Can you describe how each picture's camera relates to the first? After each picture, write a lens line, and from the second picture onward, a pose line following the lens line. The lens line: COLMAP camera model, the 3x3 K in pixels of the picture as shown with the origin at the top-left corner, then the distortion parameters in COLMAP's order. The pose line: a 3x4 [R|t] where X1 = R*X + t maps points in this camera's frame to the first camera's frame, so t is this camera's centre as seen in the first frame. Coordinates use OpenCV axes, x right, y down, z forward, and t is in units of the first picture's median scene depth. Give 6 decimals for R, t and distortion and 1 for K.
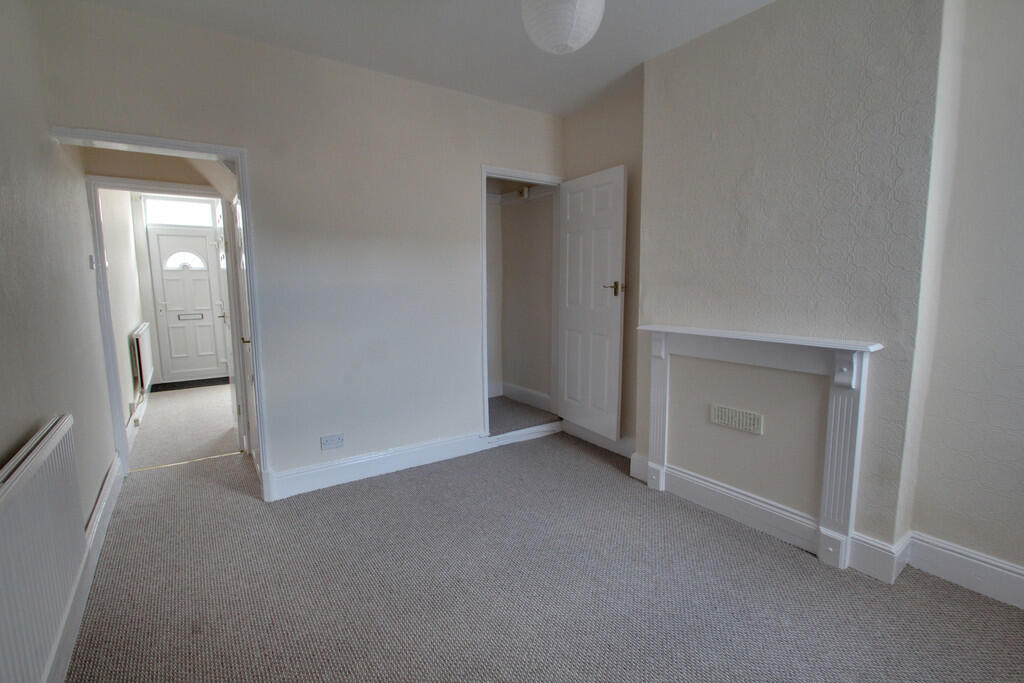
lens RADIAL K [[478.4, 0, 488.6], [0, 478.4, 339.3], [0, 0, 1]] dist [-0.001127, -0.000082]
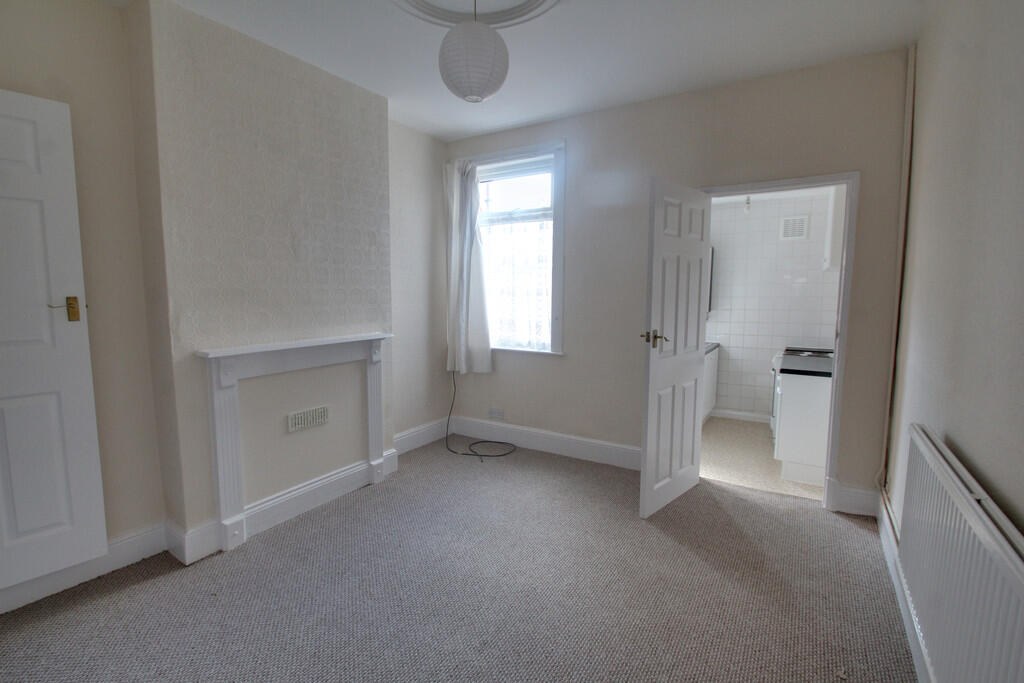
lens RADIAL K [[478.4, 0, 488.6], [0, 478.4, 339.3], [0, 0, 1]] dist [-0.001127, -0.000082]
pose [[-0.406337, -0.075466, 0.910602, -0.669437], [0.123924, 0.982823, 0.136751, -0.117284], [-0.905281, 0.168413, -0.390005, 1.053601]]
